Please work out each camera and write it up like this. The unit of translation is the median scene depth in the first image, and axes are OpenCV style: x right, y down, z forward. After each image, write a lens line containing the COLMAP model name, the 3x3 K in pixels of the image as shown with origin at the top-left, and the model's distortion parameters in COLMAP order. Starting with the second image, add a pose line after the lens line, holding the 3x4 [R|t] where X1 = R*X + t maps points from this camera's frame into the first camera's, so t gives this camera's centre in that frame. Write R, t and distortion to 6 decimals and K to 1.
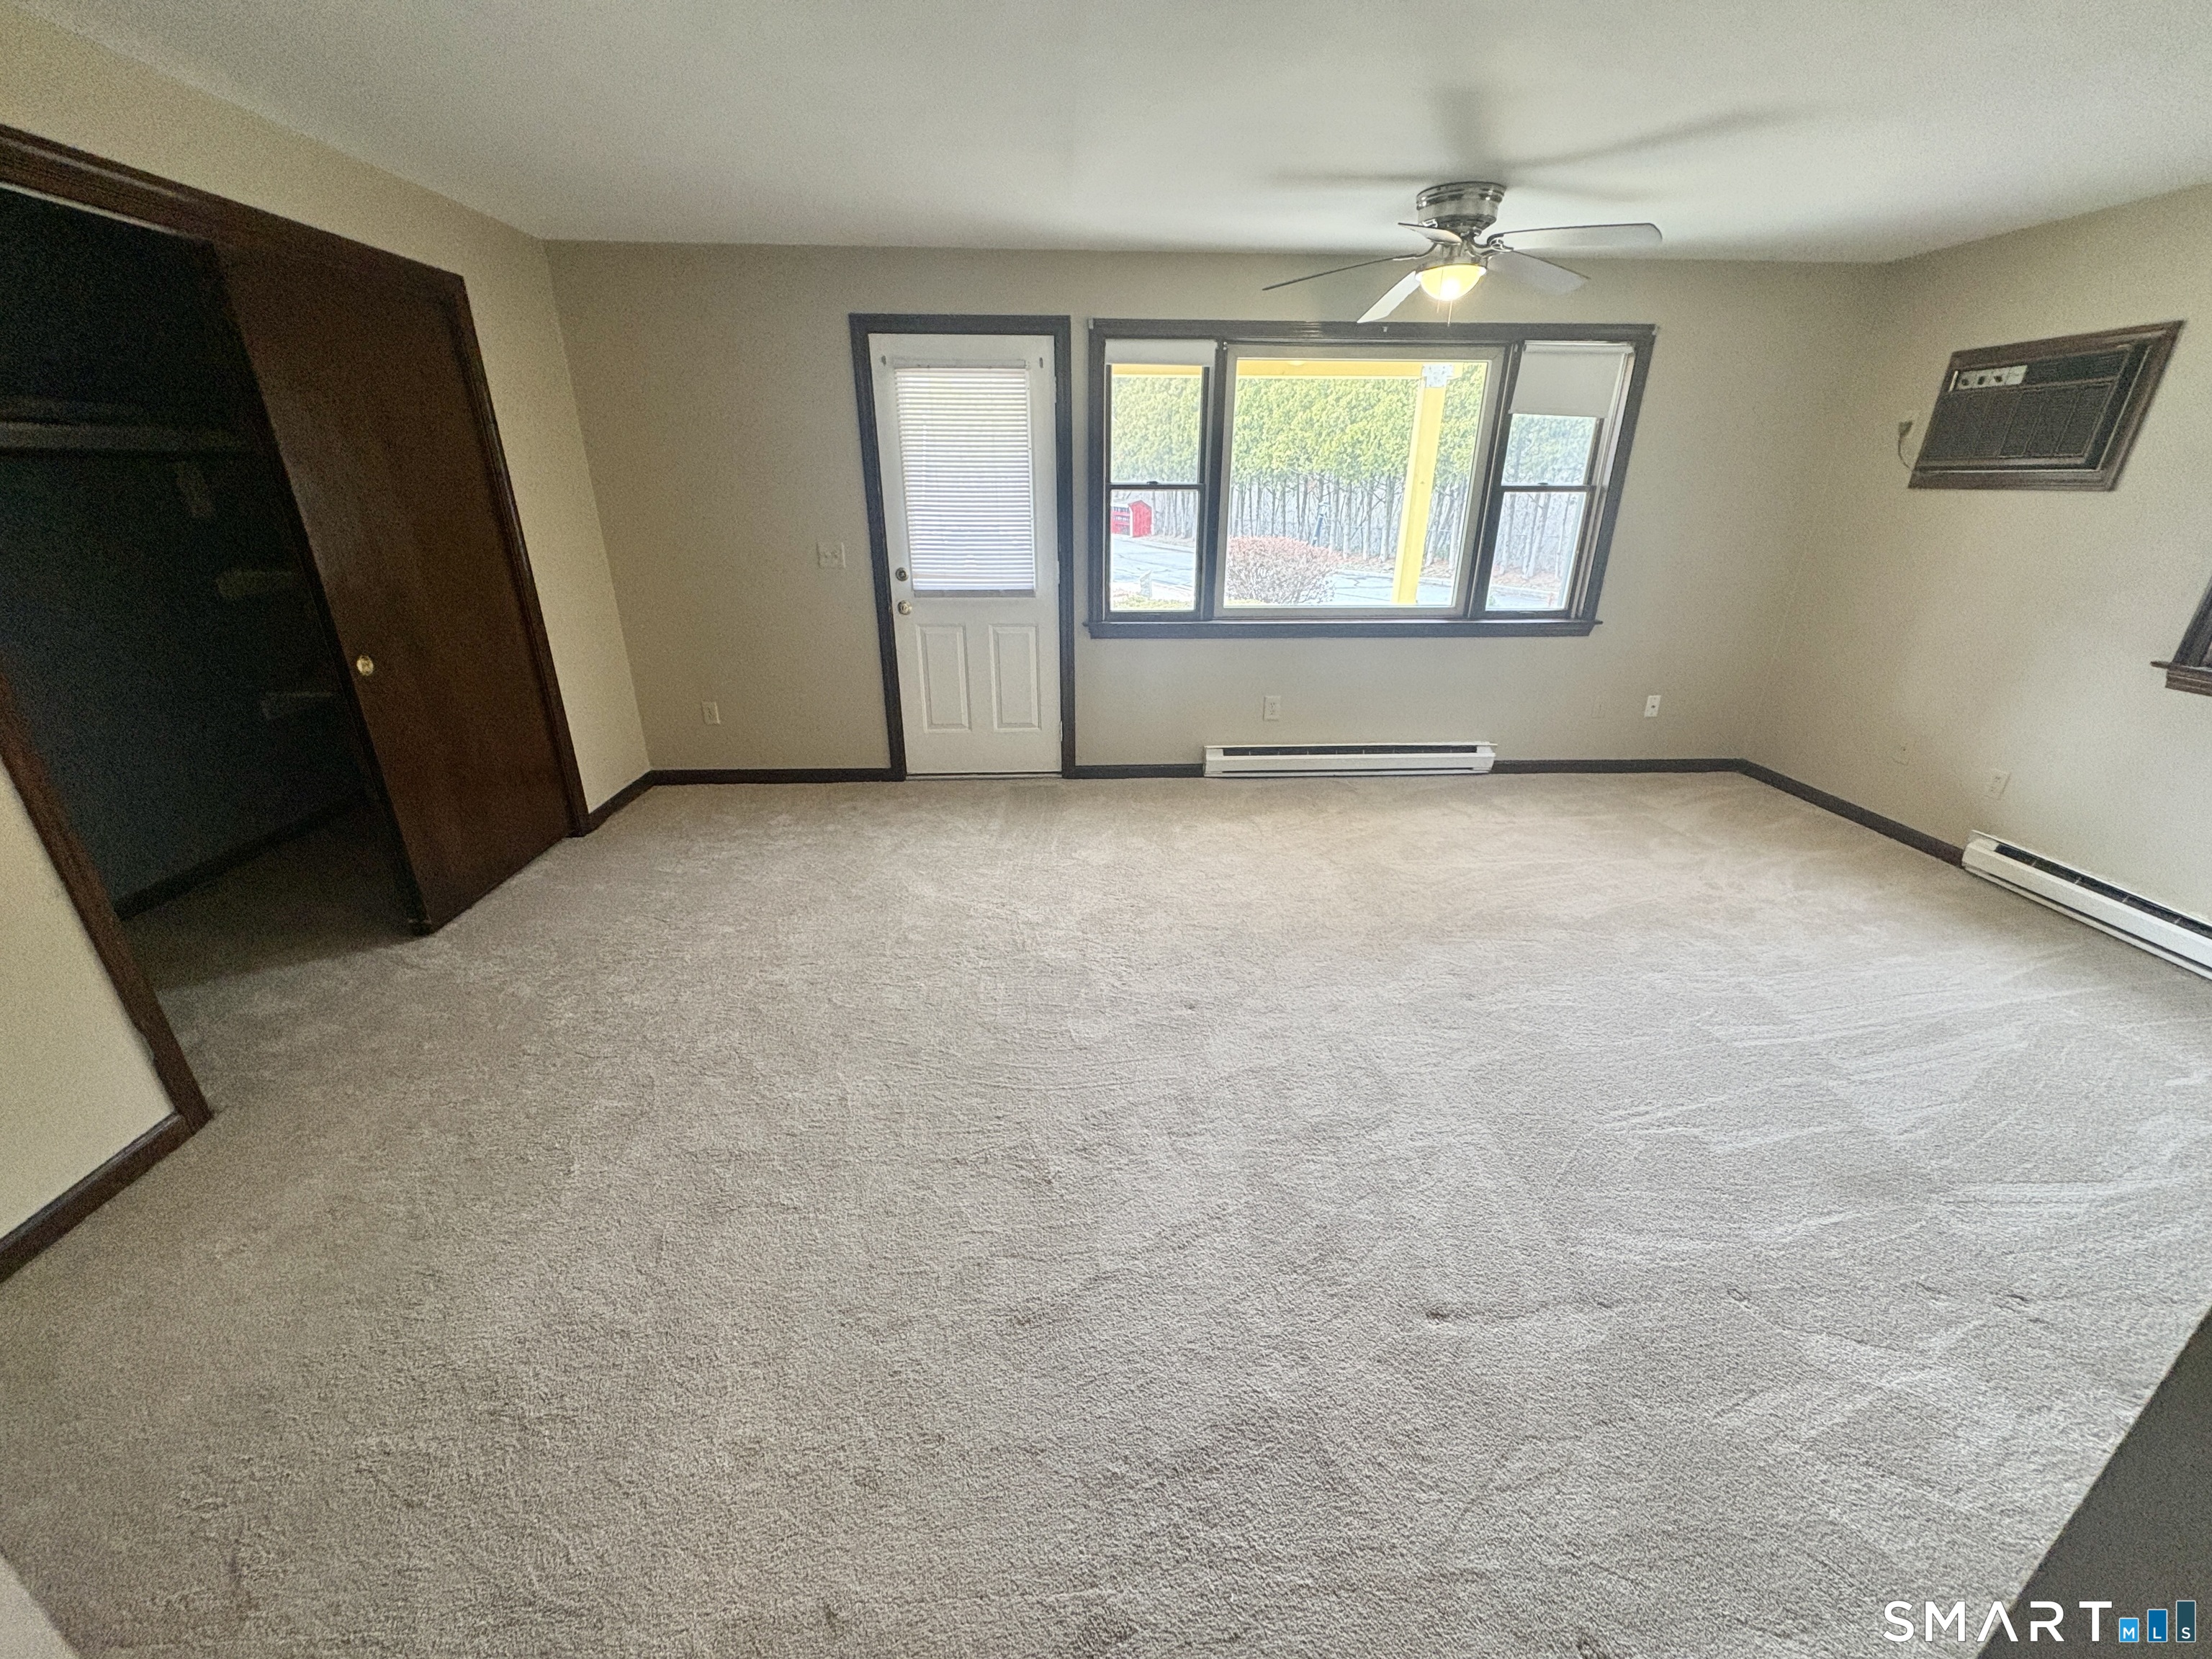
lens RADIAL K [[879.8, 0, 1099.9], [0, 879.8, 833.0], [0, 0, 1]] dist [-0.004079, -0.000463]
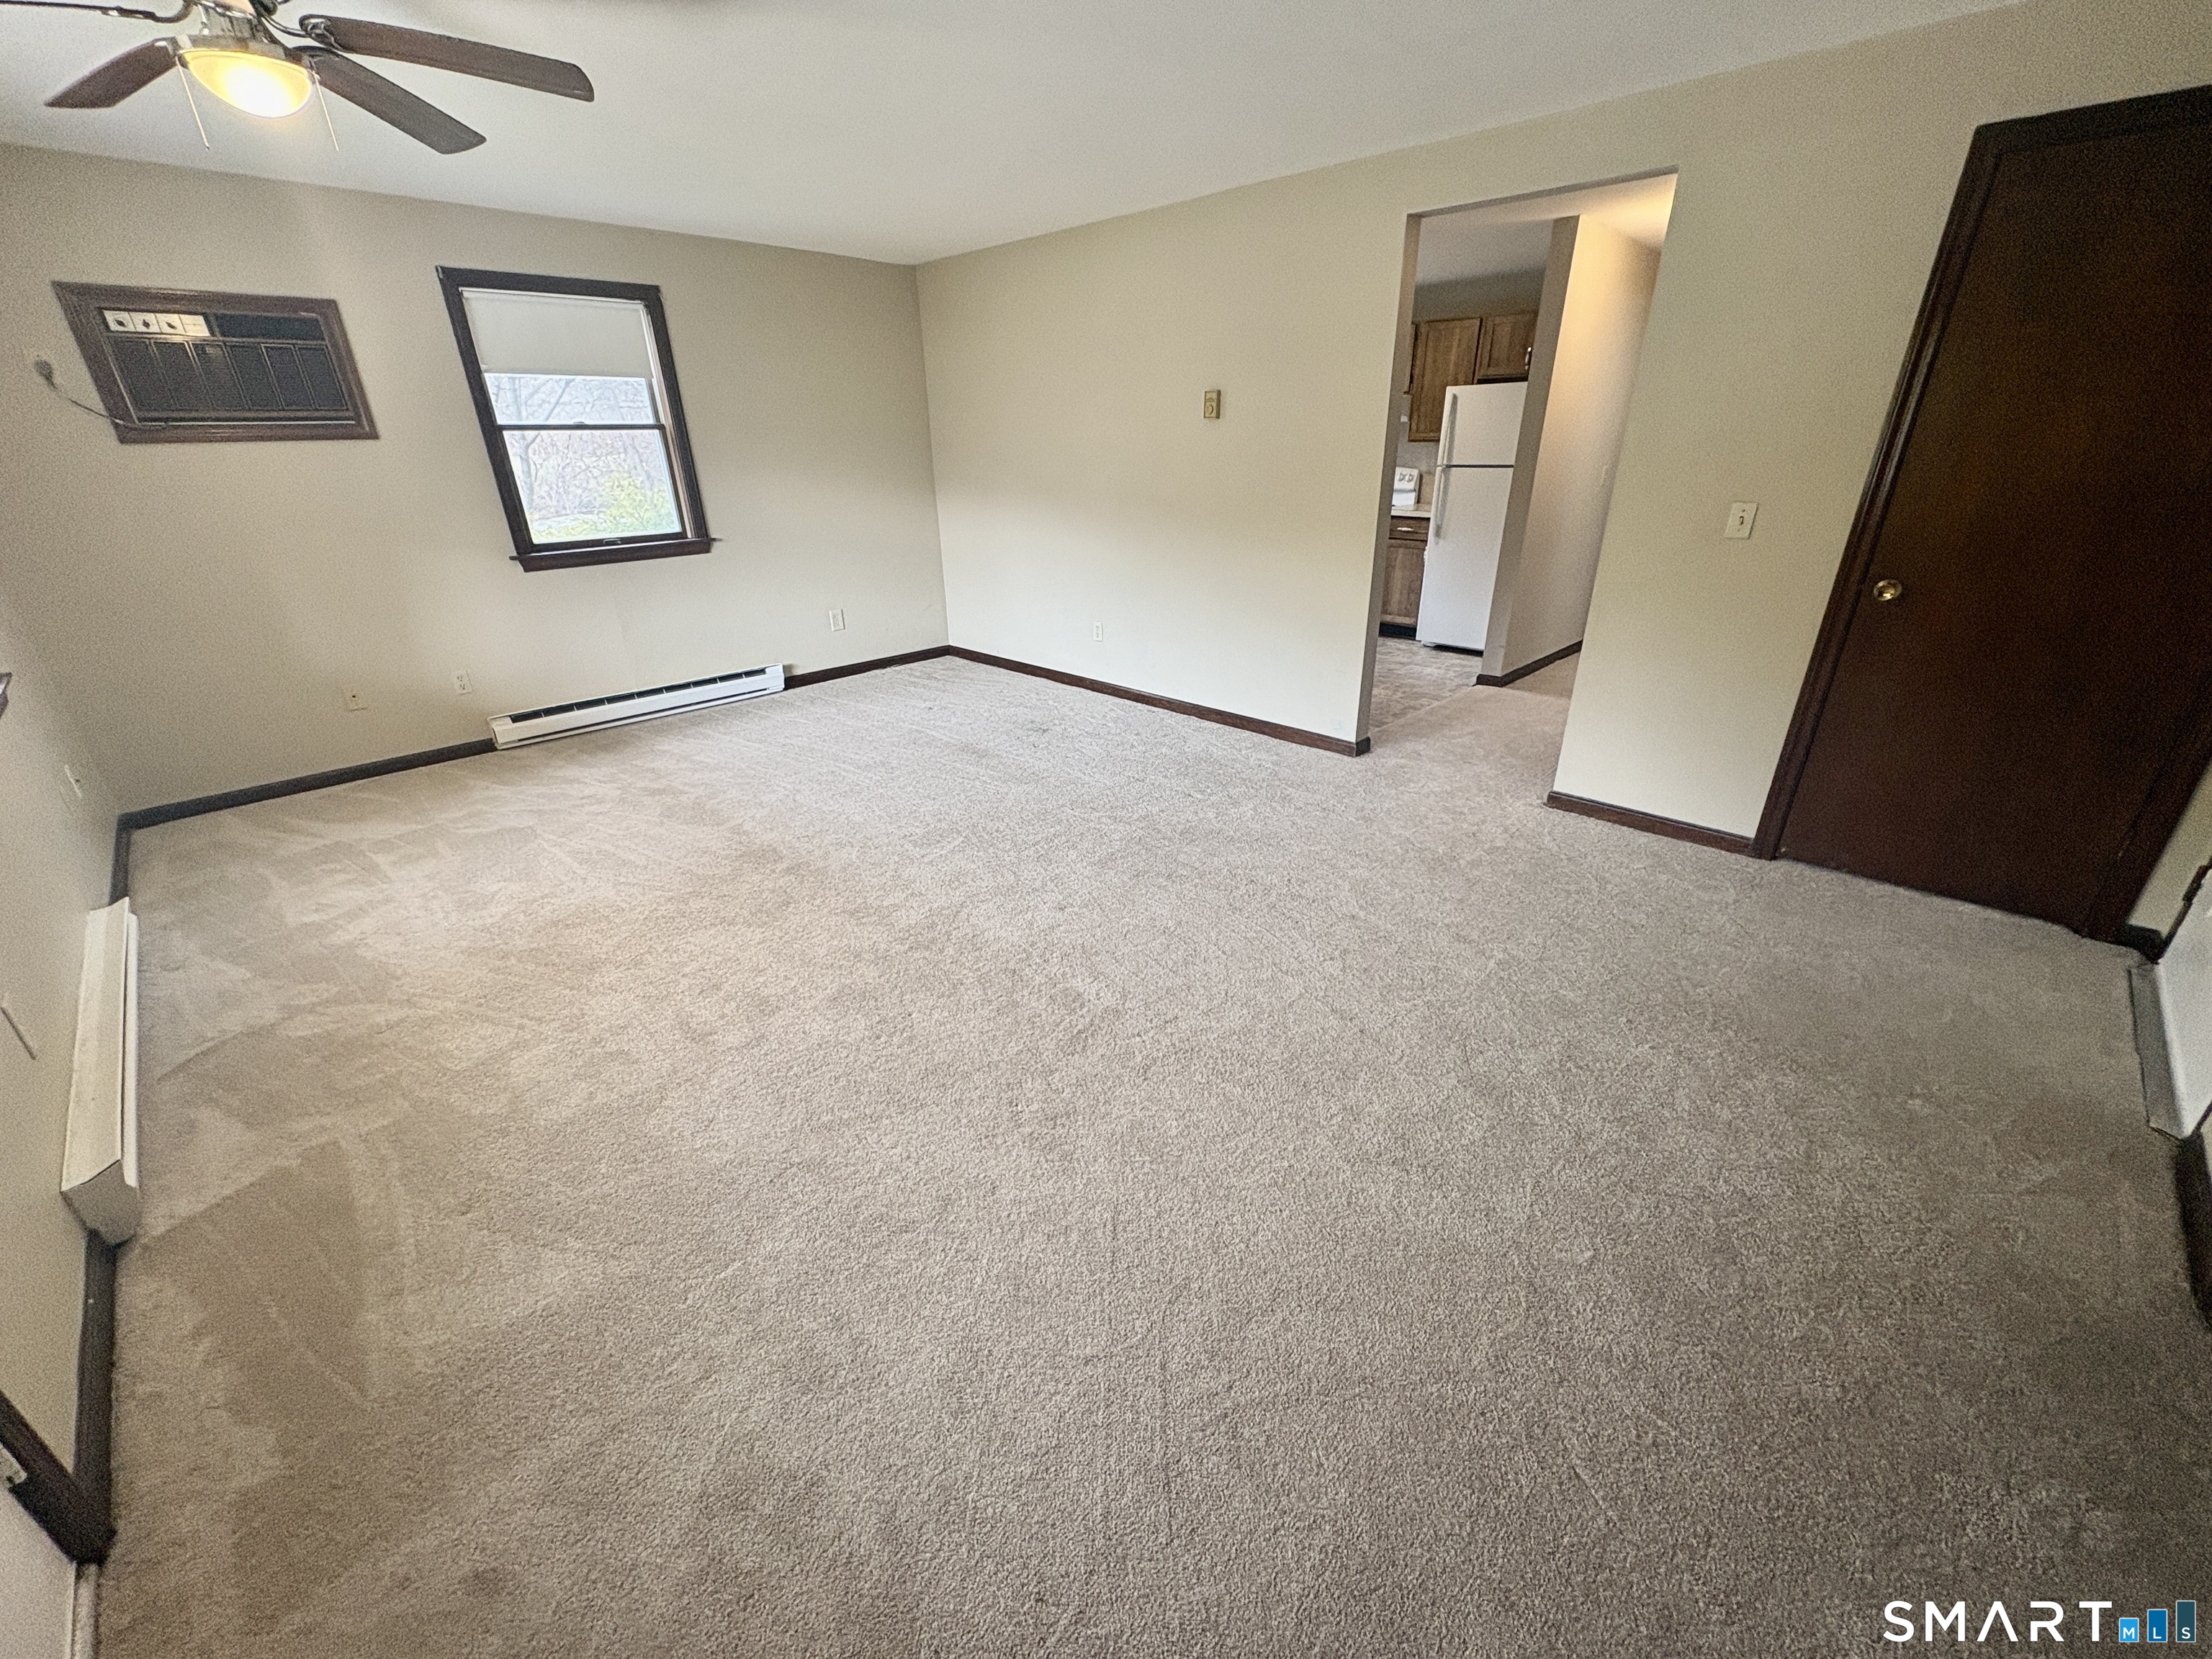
lens RADIAL K [[879.3, 0, 1106.0], [0, 879.3, 829.5], [0, 0, 1]] dist [0.001044, -0.000121]
pose [[-0.677262, -0.294870, 0.674068, -0.439454], [0.291671, 0.733503, 0.613923, -0.363419], [-0.675458, 0.612393, -0.410769, 0.931320]]
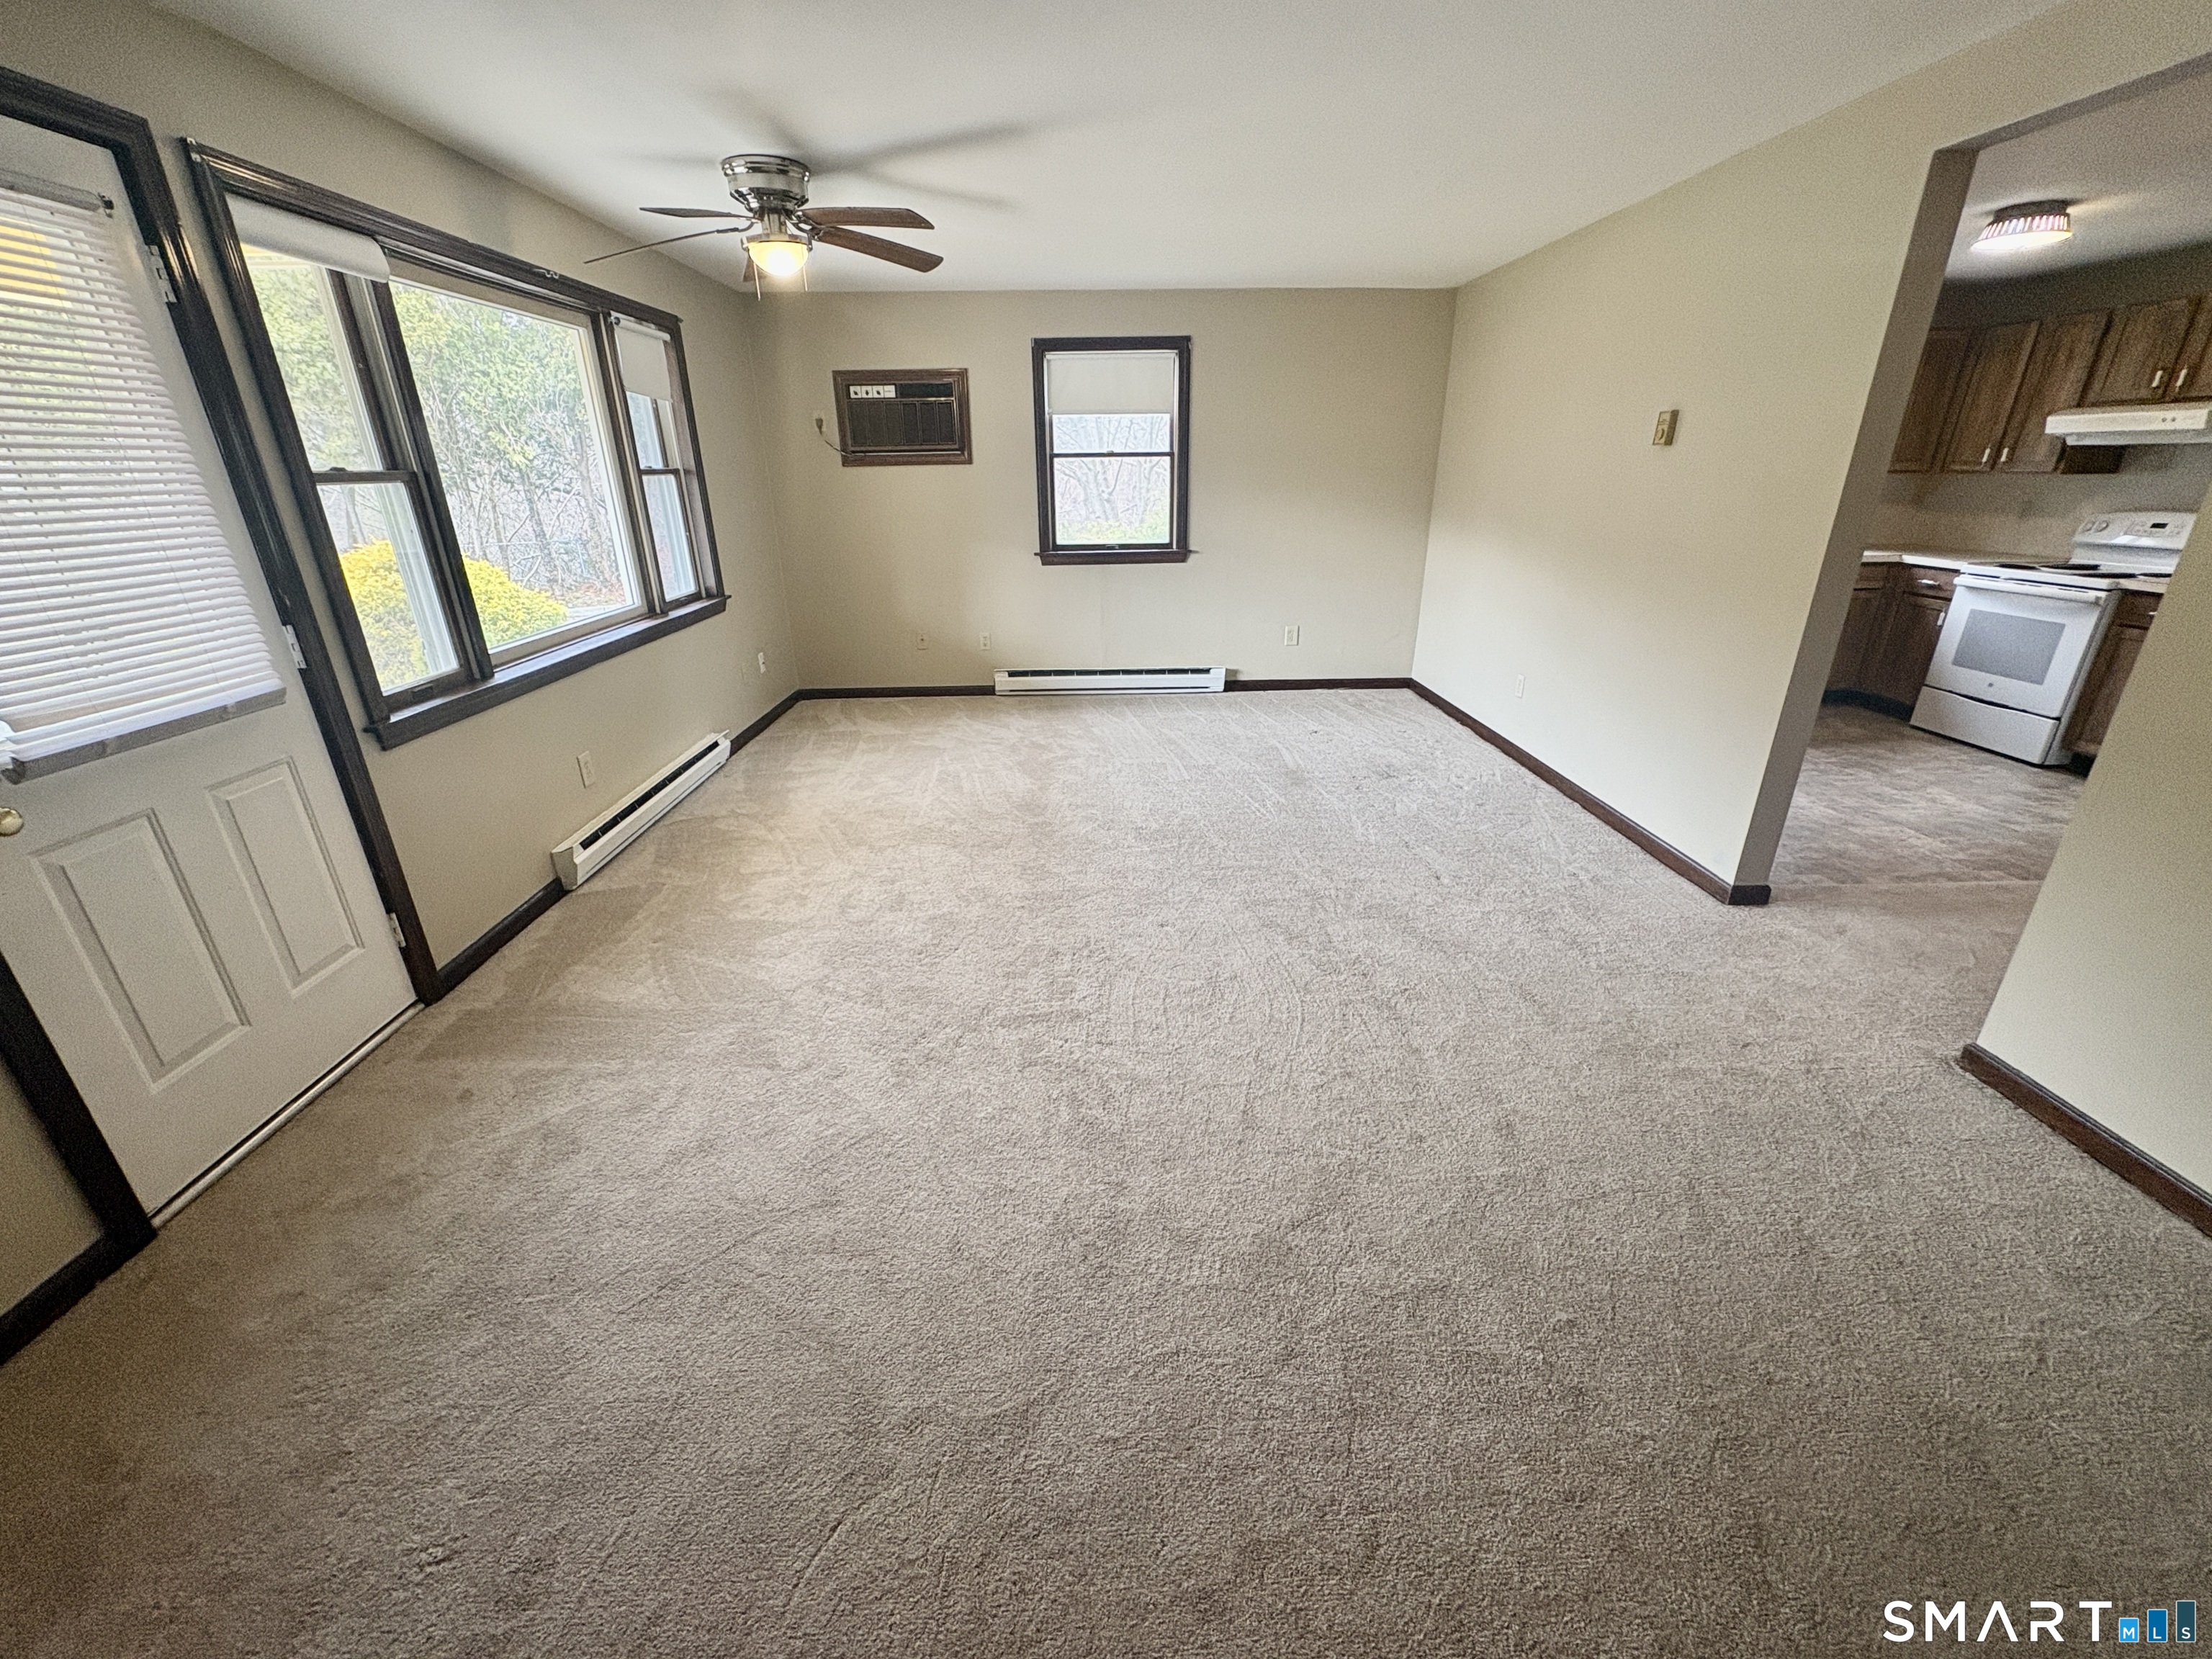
lens RADIAL K [[891.3, 0, 1106.0], [0, 891.3, 829.5], [0, 0, 1]] dist [0.000350, 0.000405]
pose [[0.020567, -0.381888, 0.923980, -0.616898], [0.390082, 0.853995, 0.344280, -0.222870], [-0.920551, 0.353347, 0.166532, 0.576160]]
